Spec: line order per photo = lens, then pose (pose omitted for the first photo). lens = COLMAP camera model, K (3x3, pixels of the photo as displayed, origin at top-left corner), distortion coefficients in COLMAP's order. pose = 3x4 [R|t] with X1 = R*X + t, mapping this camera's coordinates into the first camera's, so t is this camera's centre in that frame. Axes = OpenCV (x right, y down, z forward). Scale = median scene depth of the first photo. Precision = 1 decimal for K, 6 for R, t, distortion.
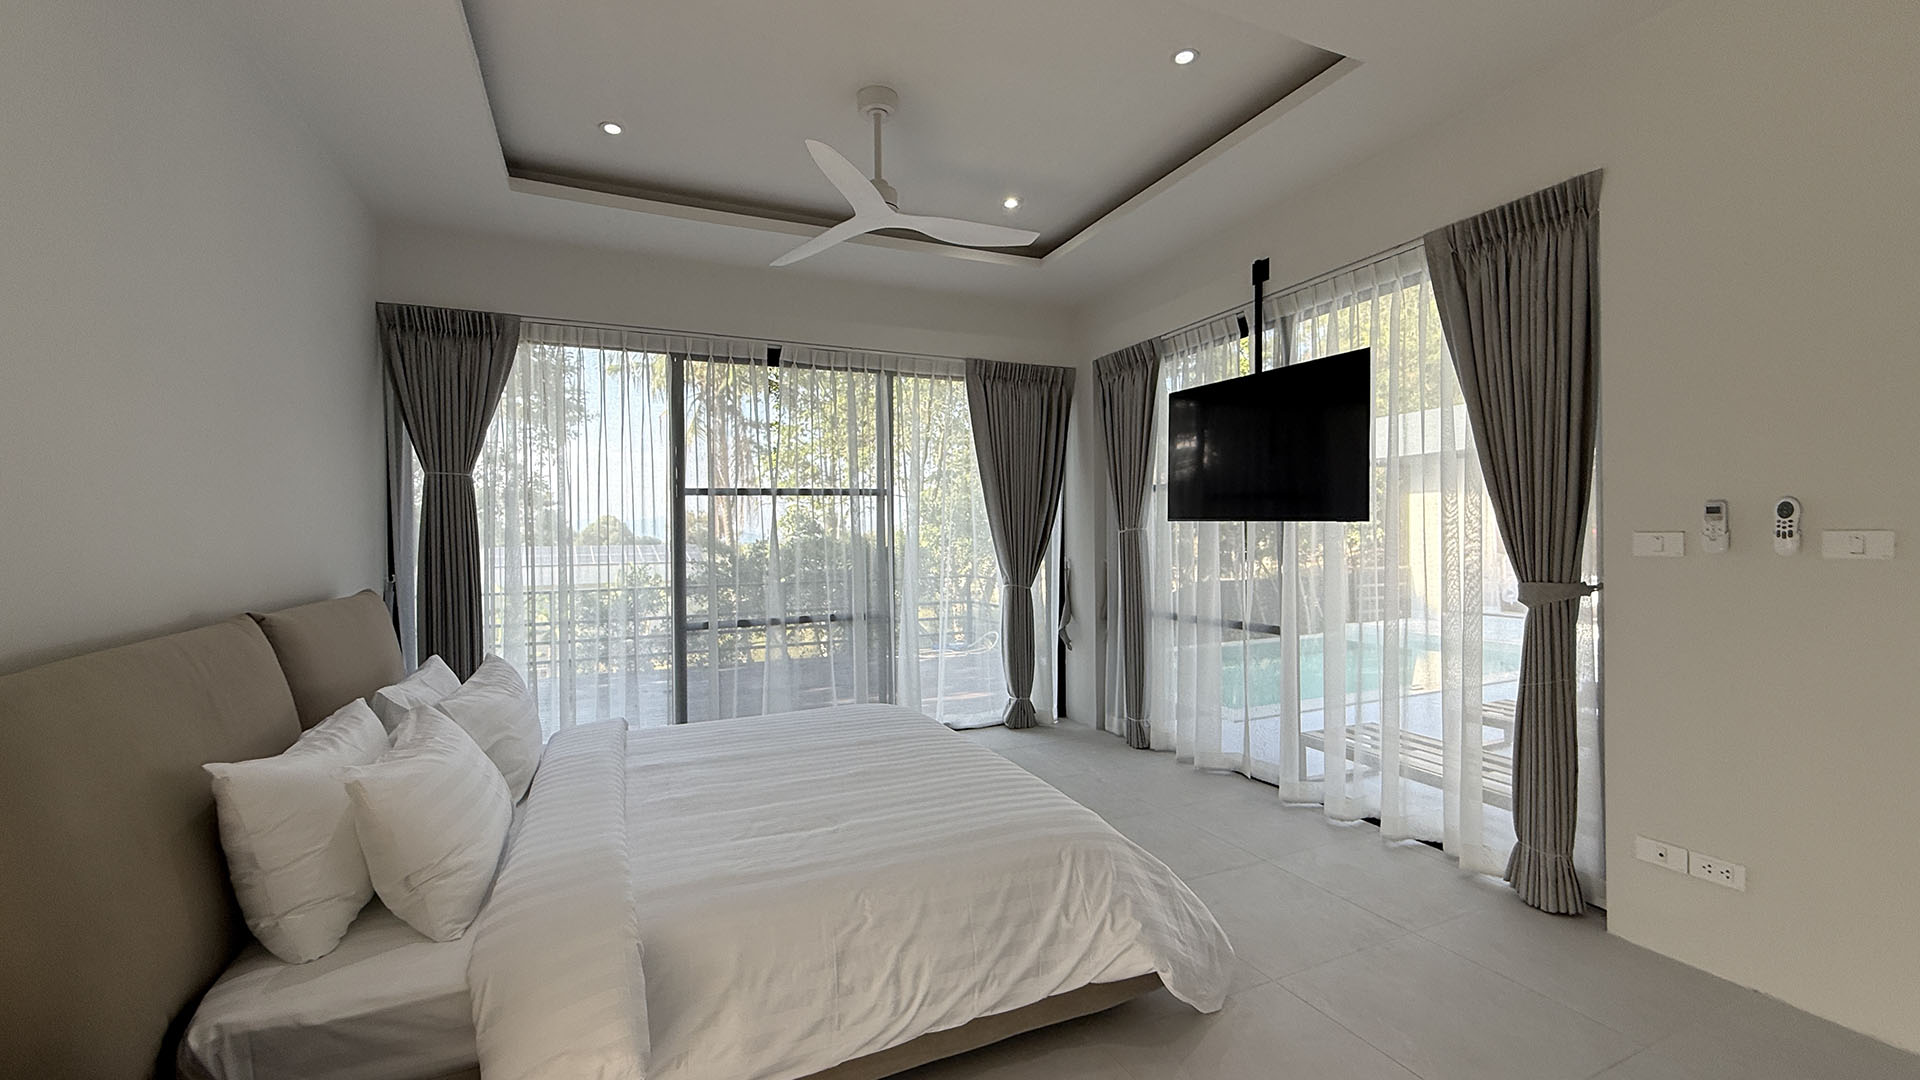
lens RADIAL K [[791.9, 0, 981.7], [0, 791.9, 534.5], [0, 0, 1]] dist [0.001639, 0.000021]
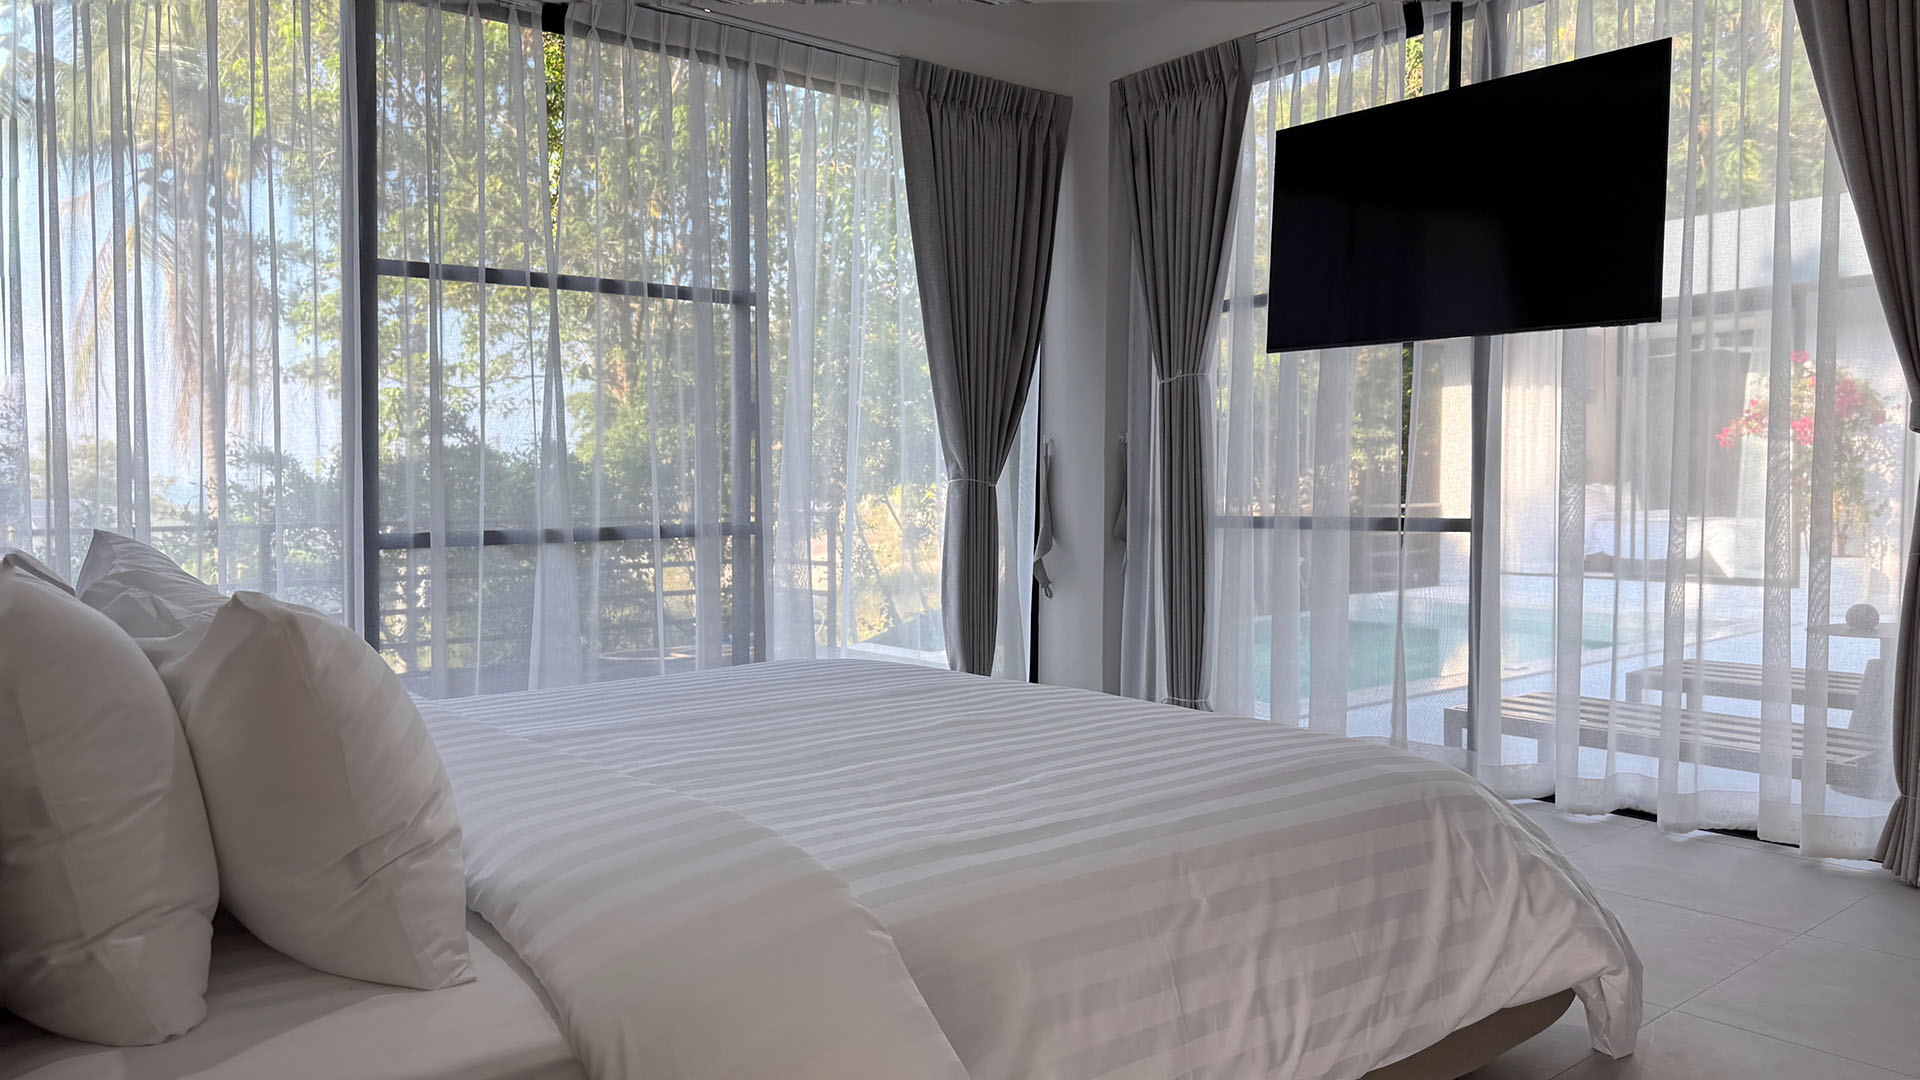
lens RADIAL K [[1362.3, 0, 979.0], [0, 1362.3, 551.9], [0, 0, 1]] dist [0.065052, -0.072198]
pose [[0.967041, -0.011186, 0.254376, -0.230046], [0.002344, 0.999383, 0.035034, 0.093580], [-0.254611, -0.033283, 0.966471, 0.064012]]
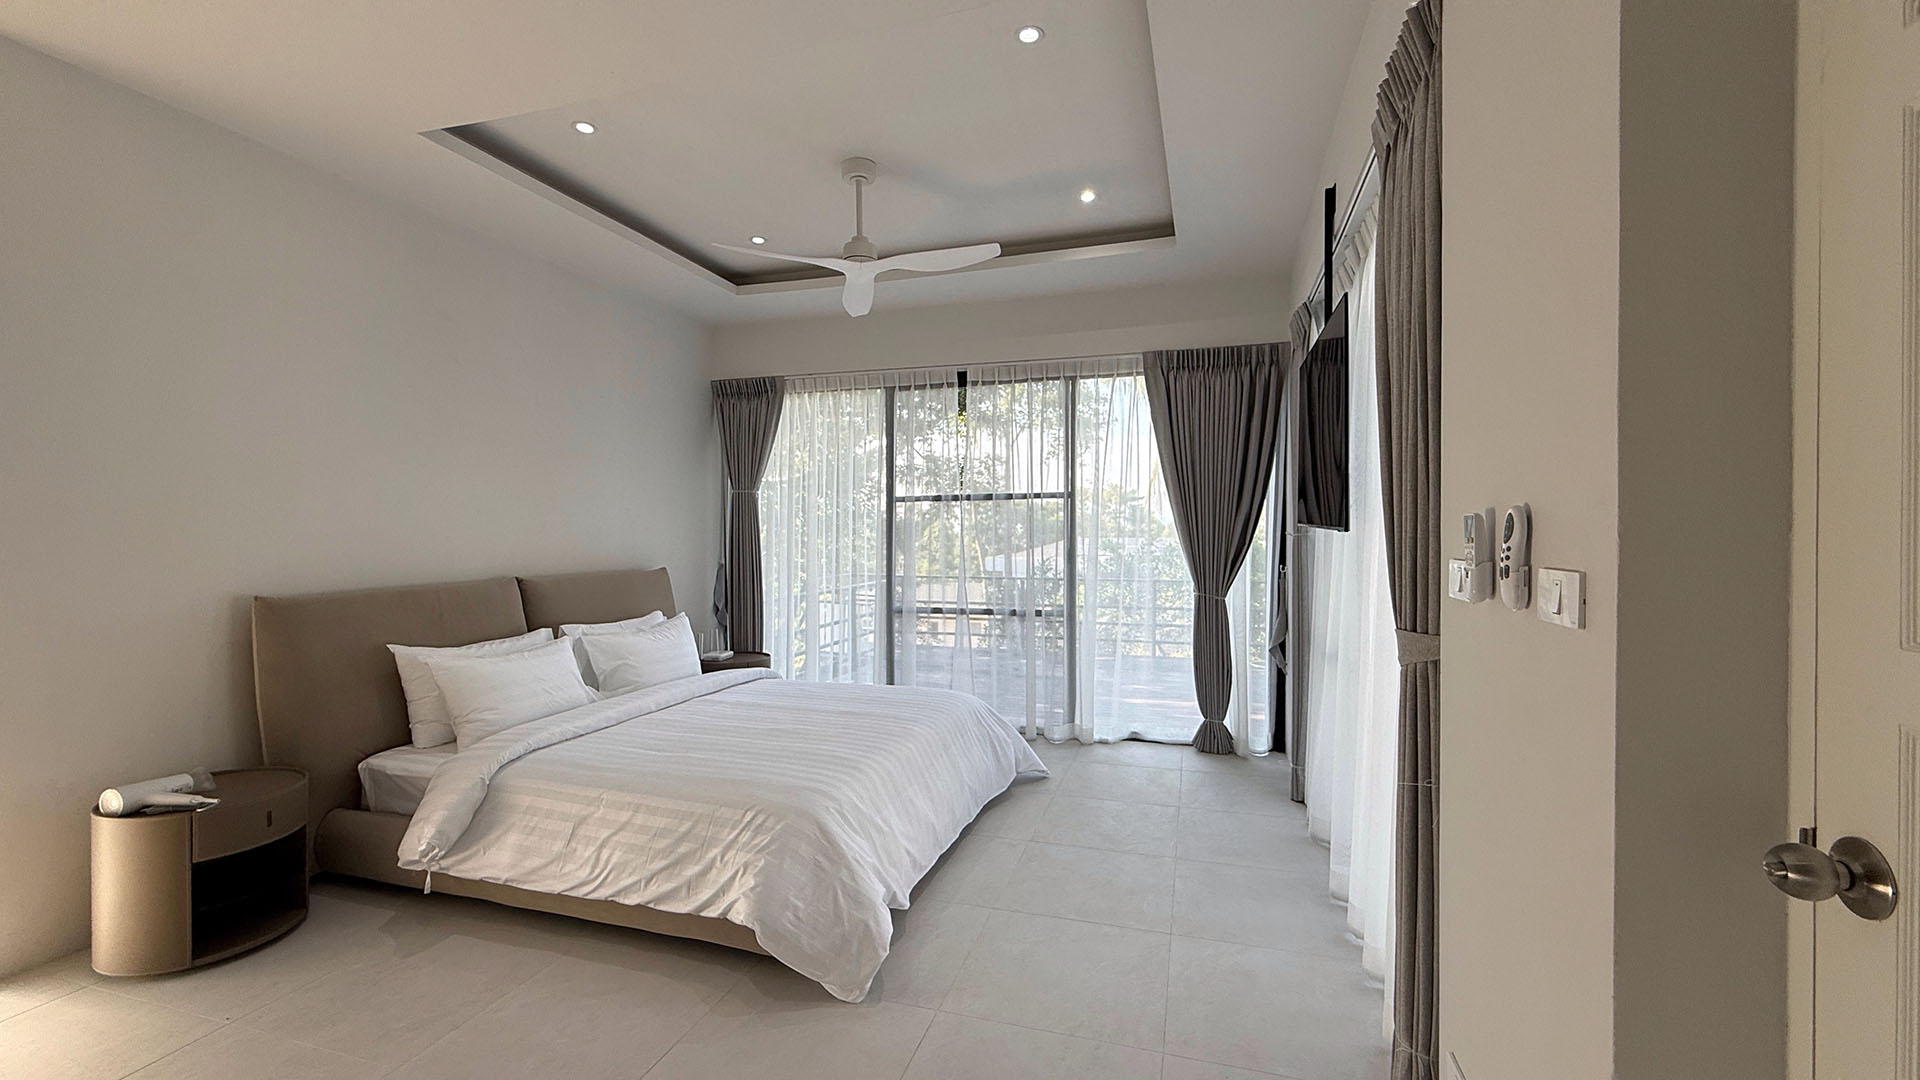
lens RADIAL K [[791.9, 0, 923.7], [0, 791.9, 535.9], [0, 0, 1]] dist [0.001639, 0.000021]
pose [[0.734242, 0.011179, -0.678796, 0.471873], [-0.006207, 0.999933, 0.009753, -0.010310], [0.678860, -0.002948, 0.734262, 0.131357]]
